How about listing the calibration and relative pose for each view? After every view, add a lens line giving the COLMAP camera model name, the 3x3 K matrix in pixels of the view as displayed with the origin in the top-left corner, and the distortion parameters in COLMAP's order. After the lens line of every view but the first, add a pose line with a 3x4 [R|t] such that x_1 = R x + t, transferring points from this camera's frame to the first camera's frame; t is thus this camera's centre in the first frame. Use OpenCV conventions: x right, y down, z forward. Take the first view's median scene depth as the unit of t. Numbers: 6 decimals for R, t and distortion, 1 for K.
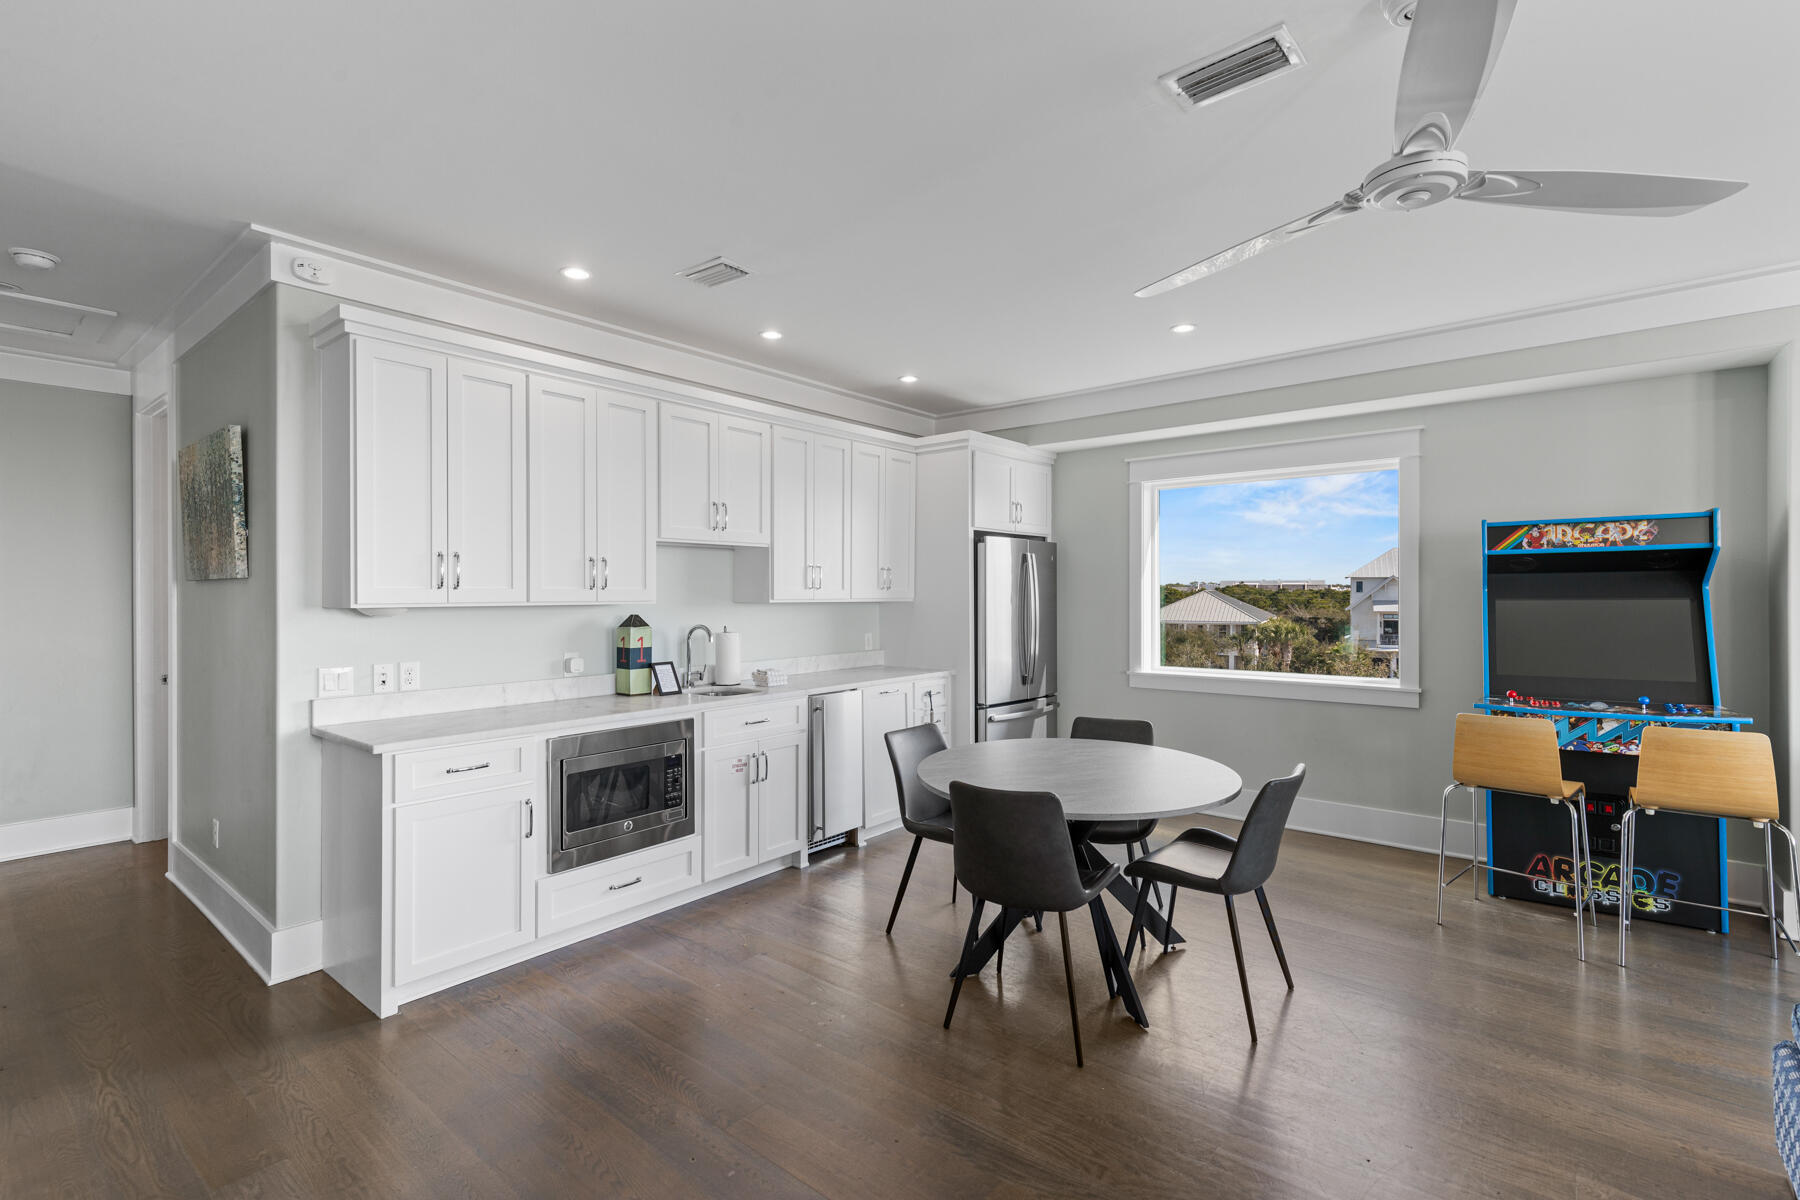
lens RADIAL K [[821.2, 0, 901.9], [0, 821.2, 596.2], [0, 0, 1]] dist [0.015699, 0.000345]
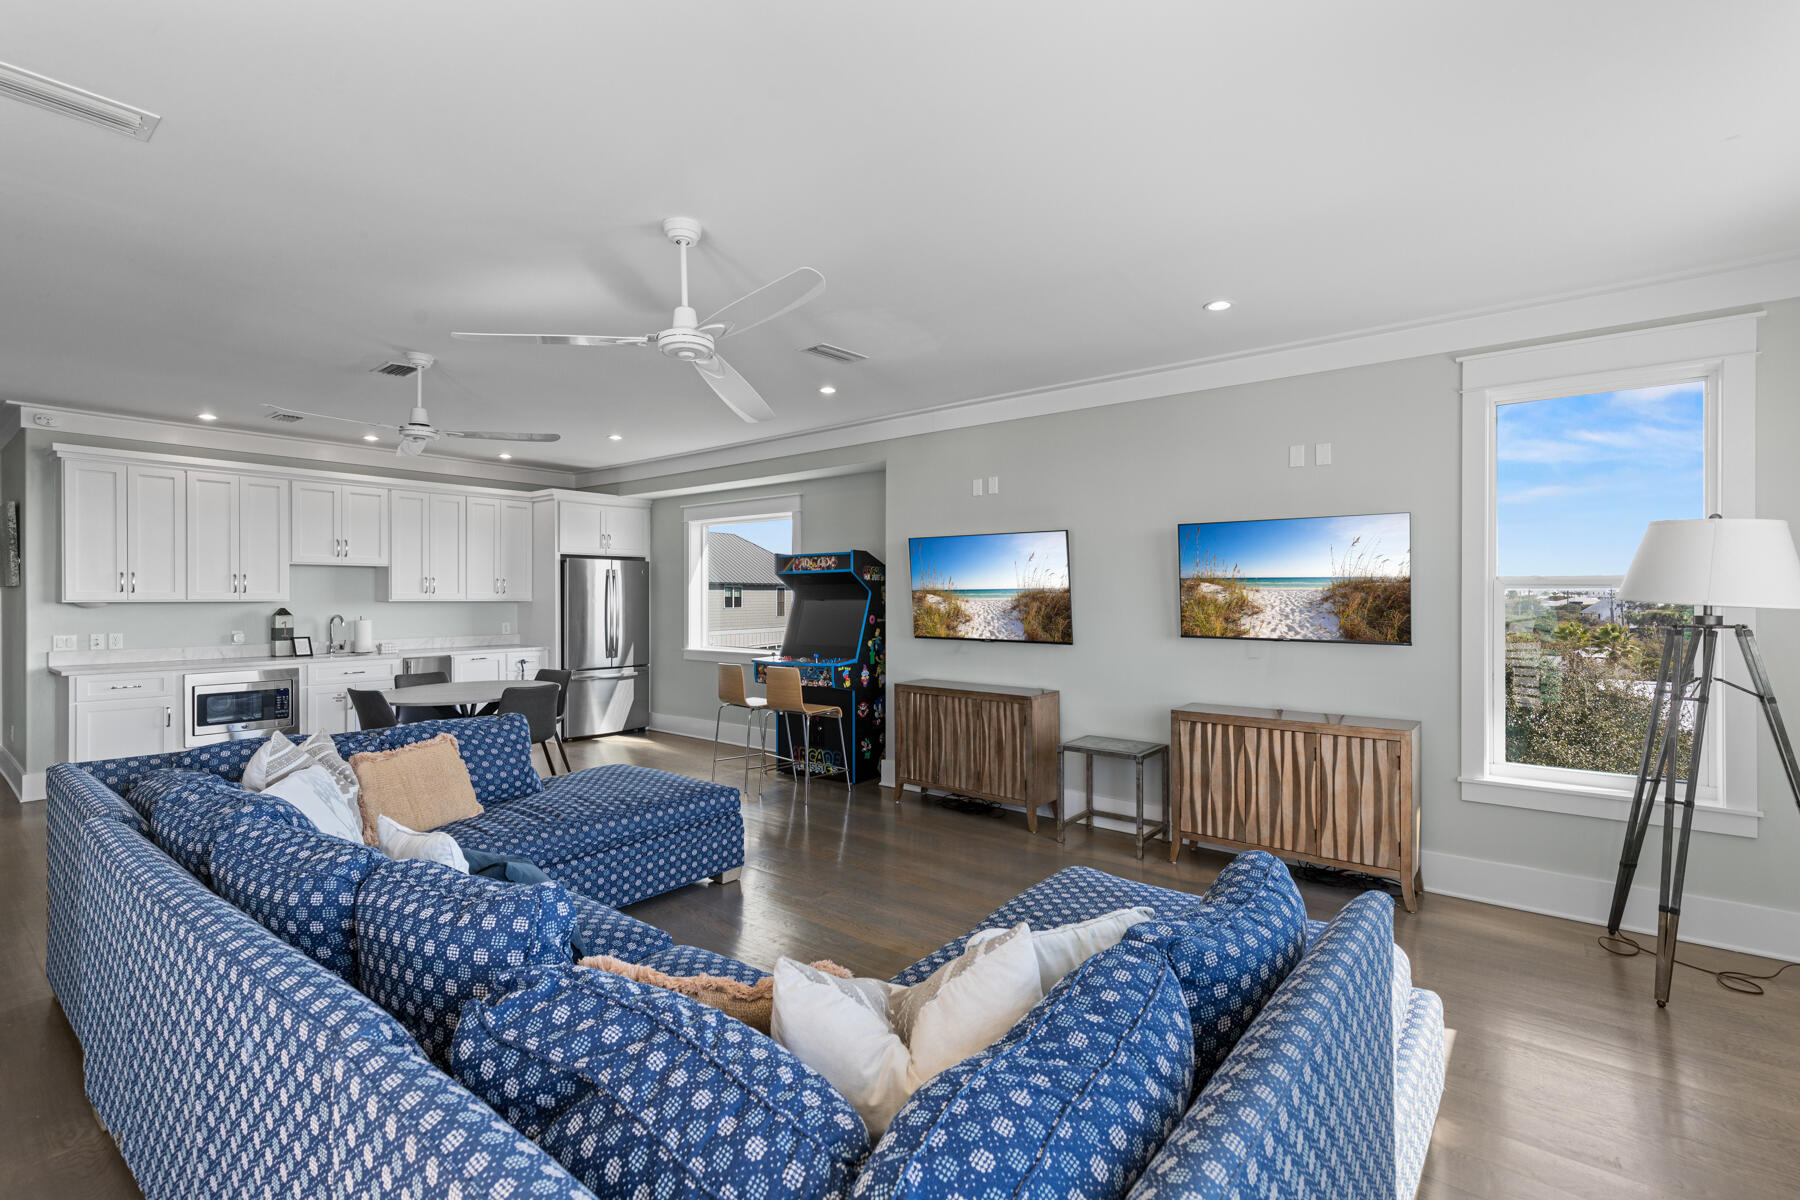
lens RADIAL K [[821.2, 0, 896.1], [0, 821.2, 599.0], [0, 0, 1]] dist [0.015699, 0.000345]
pose [[0.999983, 0.003387, 0.004832, 0.903114], [-0.003385, 0.999994, -0.000450, 0.001225], [-0.004833, 0.000433, 0.999988, -0.670819]]
